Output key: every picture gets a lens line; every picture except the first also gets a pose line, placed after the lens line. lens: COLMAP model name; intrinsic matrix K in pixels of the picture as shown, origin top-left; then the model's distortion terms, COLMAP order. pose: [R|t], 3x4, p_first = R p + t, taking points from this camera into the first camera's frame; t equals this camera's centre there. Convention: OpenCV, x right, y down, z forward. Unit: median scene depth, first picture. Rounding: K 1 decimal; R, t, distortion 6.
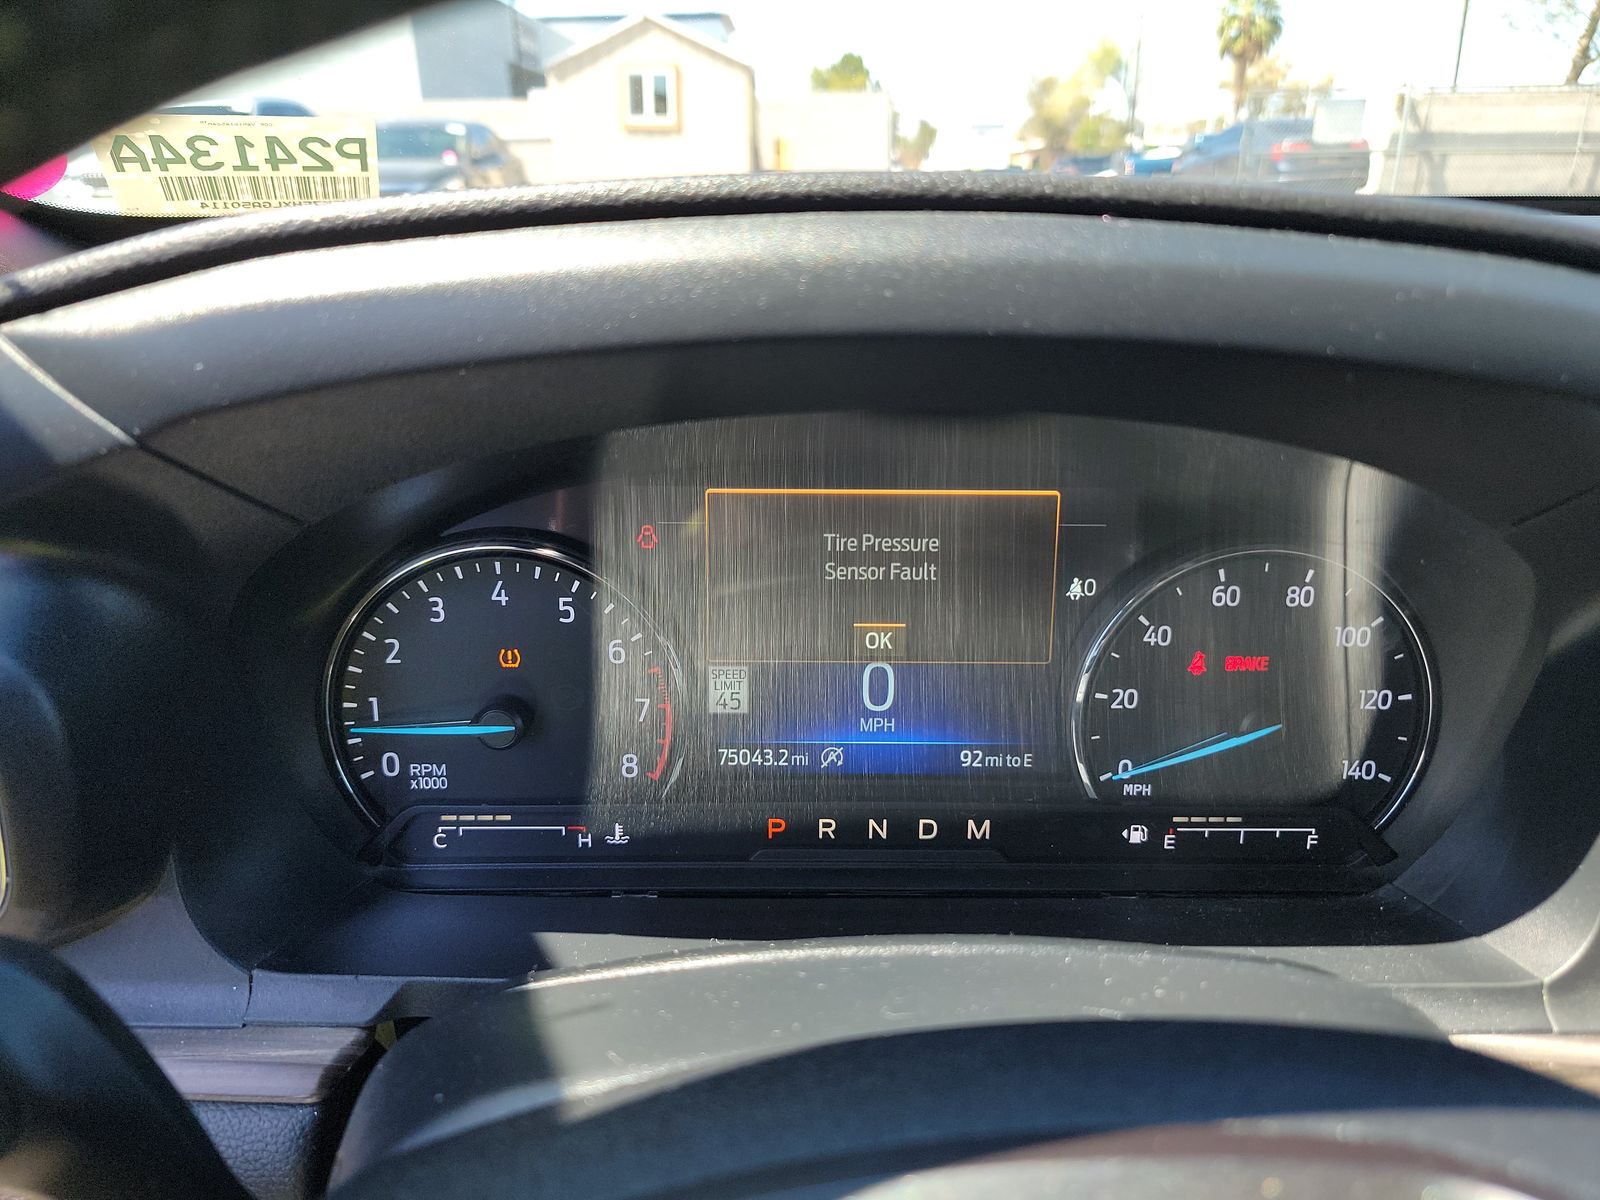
lens RADIAL K [[1156.1, 0, 800.0], [0, 1156.1, 600.0], [0, 0, 1]] dist [0.019500, 0.000520]
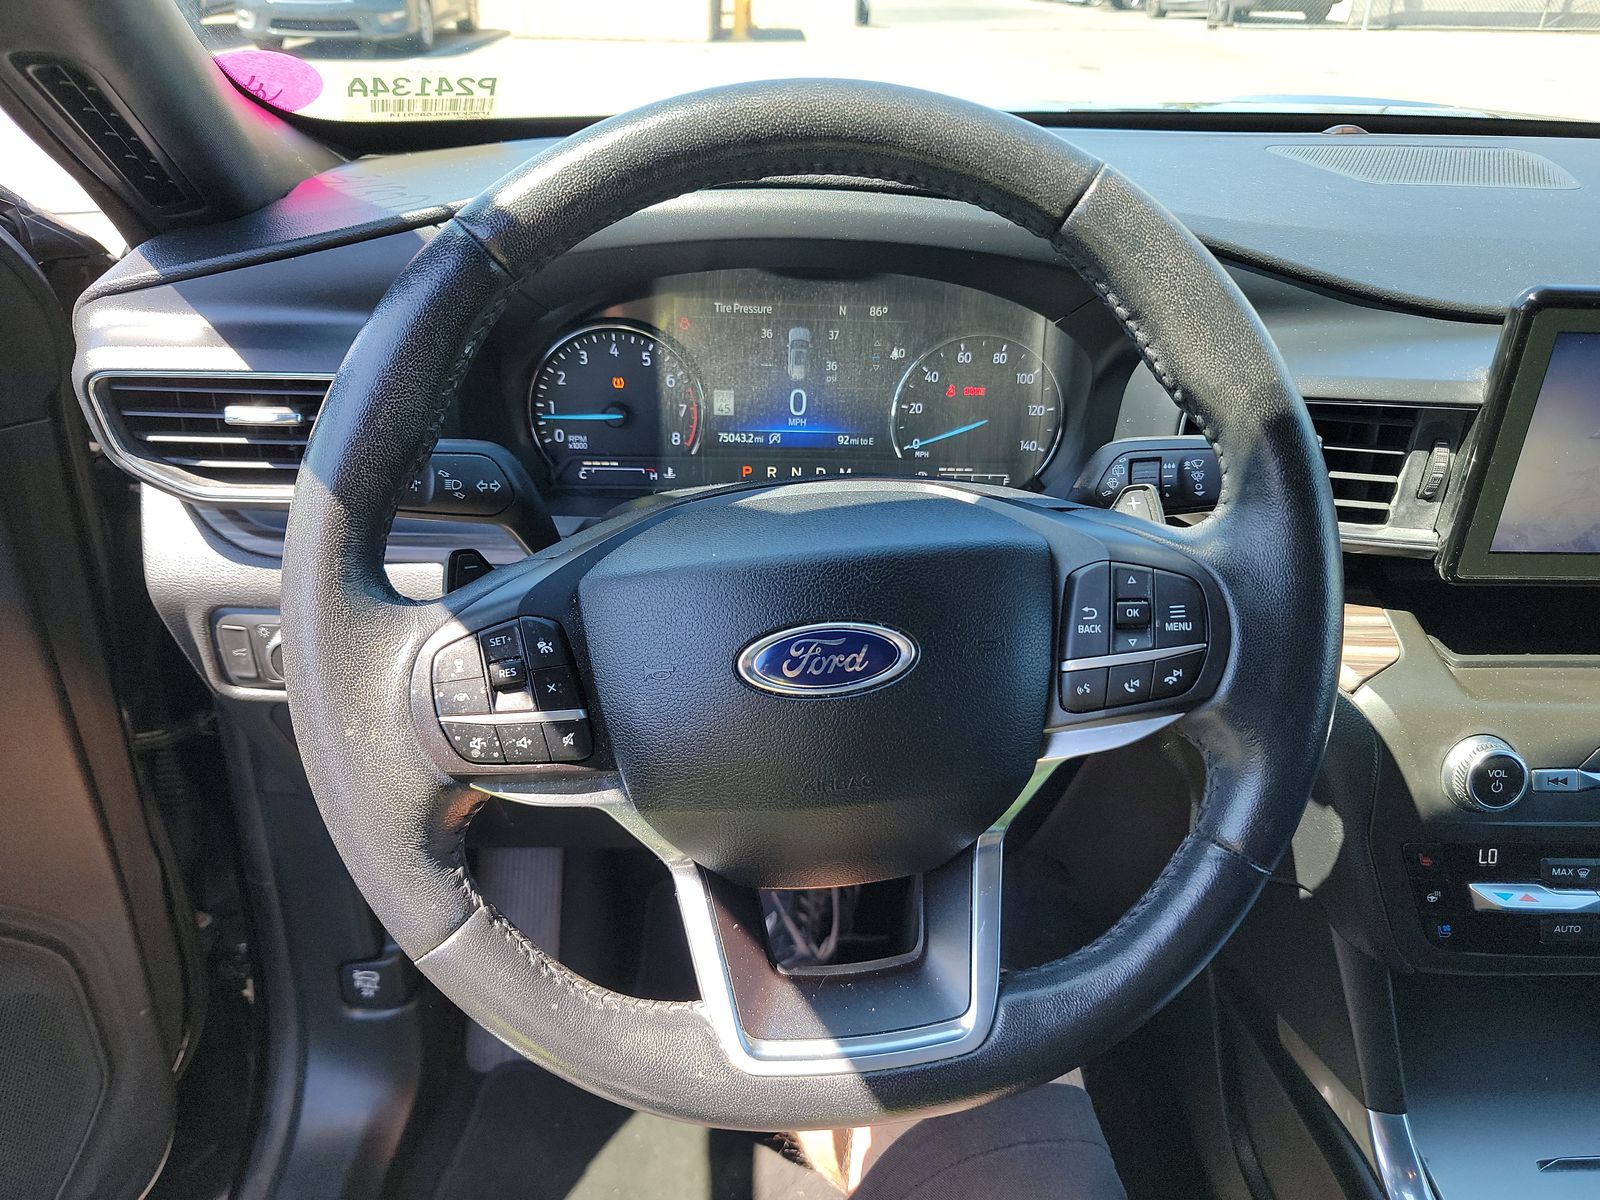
lens RADIAL K [[1123.3, 0, 800.0], [0, 1123.3, 600.0], [0, 0, 1]] dist [0.021552, -0.009590]
pose [[0.999136, 0.008373, 0.040720, -0.006136], [-0.014518, 0.988112, 0.153051, 0.117283], [-0.038954, -0.153510, 0.987379, -1.012041]]
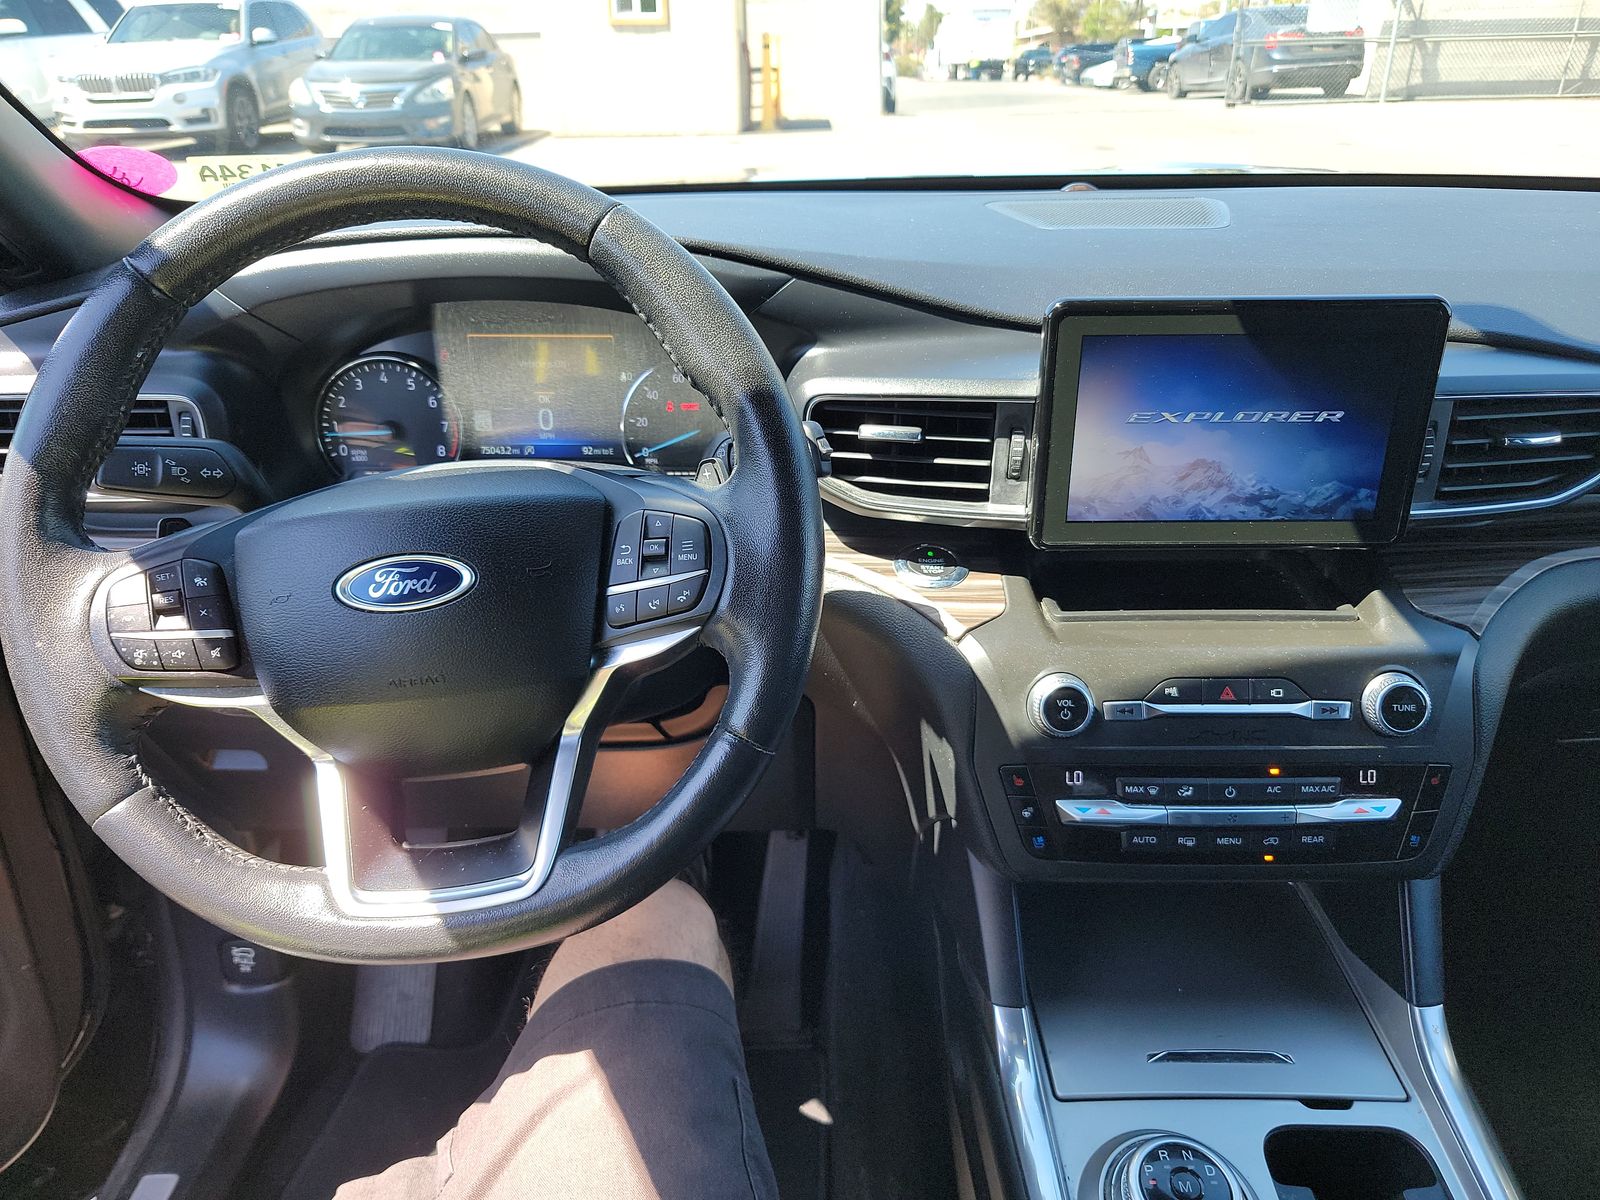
lens RADIAL K [[1118.8, 0, 800.0], [0, 1118.8, 600.0], [0, 0, 1]] dist [0.008890, 0.007101]
pose [[0.999980, -0.005006, 0.003927, 0.591627], [0.004632, 0.995924, 0.090074, 0.244670], [-0.004362, -0.090054, 0.995927, -1.370174]]
